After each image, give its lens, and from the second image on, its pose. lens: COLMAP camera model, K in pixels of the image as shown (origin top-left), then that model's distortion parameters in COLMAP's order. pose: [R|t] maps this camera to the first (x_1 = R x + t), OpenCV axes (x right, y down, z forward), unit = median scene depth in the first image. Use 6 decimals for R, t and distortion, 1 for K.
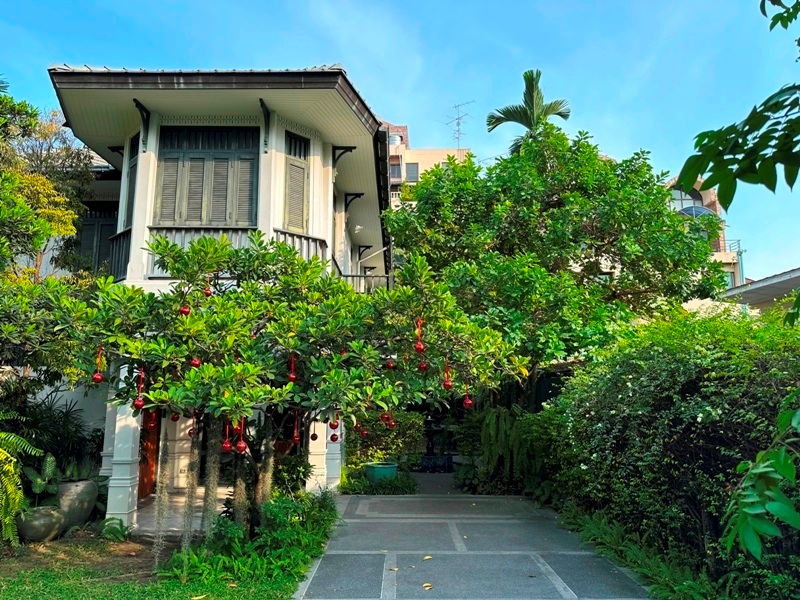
lens RADIAL K [[572.0, 0, 400.0], [0, 572.0, 300.0], [0, 0, 1]] dist [0.008995, -0.009058]
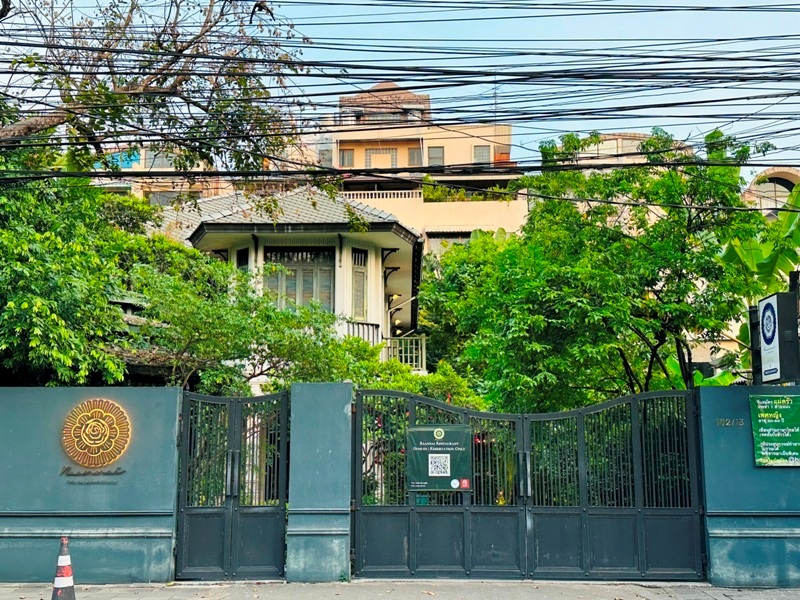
lens RADIAL K [[1002.5, 0, 400.0], [0, 1002.5, 300.0], [0, 0, 1]] dist [-0.000282, 0.000147]
pose [[0.999970, -0.003507, -0.006914, -0.067476], [0.003687, 0.999650, 0.026202, -0.237914], [0.006820, -0.026226, 0.999633, -1.489289]]
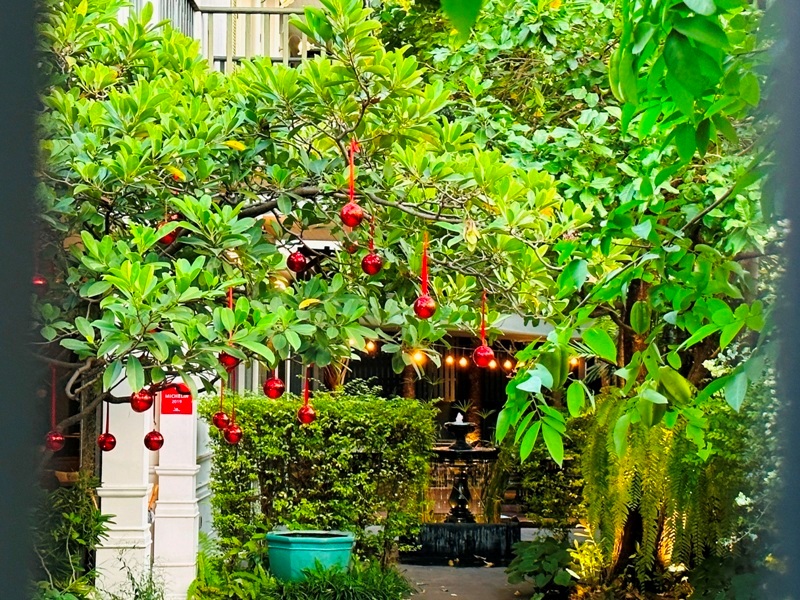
lens RADIAL K [[1829.1, 0, 401.1], [0, 1829.1, 345.1], [0, 0, 1]] dist [0.093942, 0.290624]
pose [[0.999769, 0.010473, -0.018760, 0.060866], [-0.007592, 0.989027, 0.147539, -0.009285], [0.020099, -0.147363, 0.988878, -0.184858]]
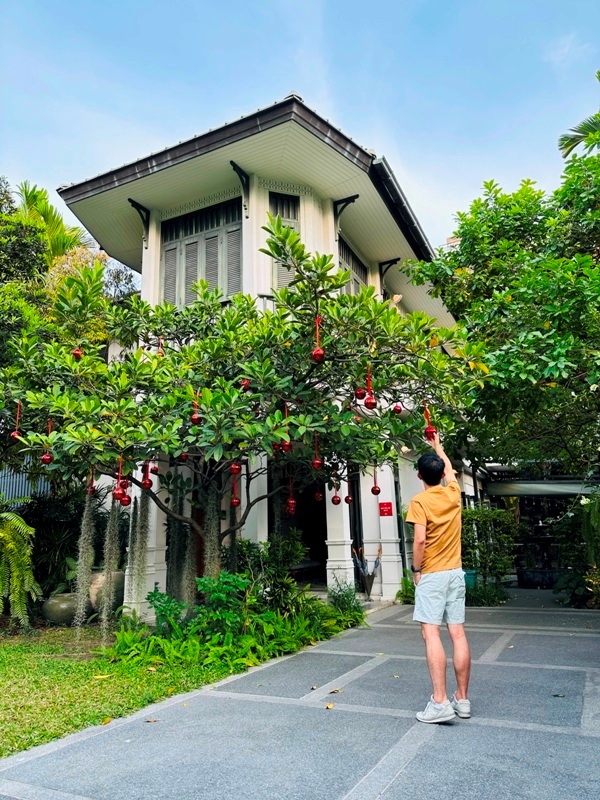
lens RADIAL K [[572.0, 0, 300.0], [0, 572.0, 400.0], [0, 0, 1]] dist [0.008995, -0.009058]
pose [[0.893923, -0.131107, -0.428616, 0.202880], [0.100860, 0.990577, -0.092649, 0.132352], [0.436724, 0.039591, 0.898724, 0.207186]]
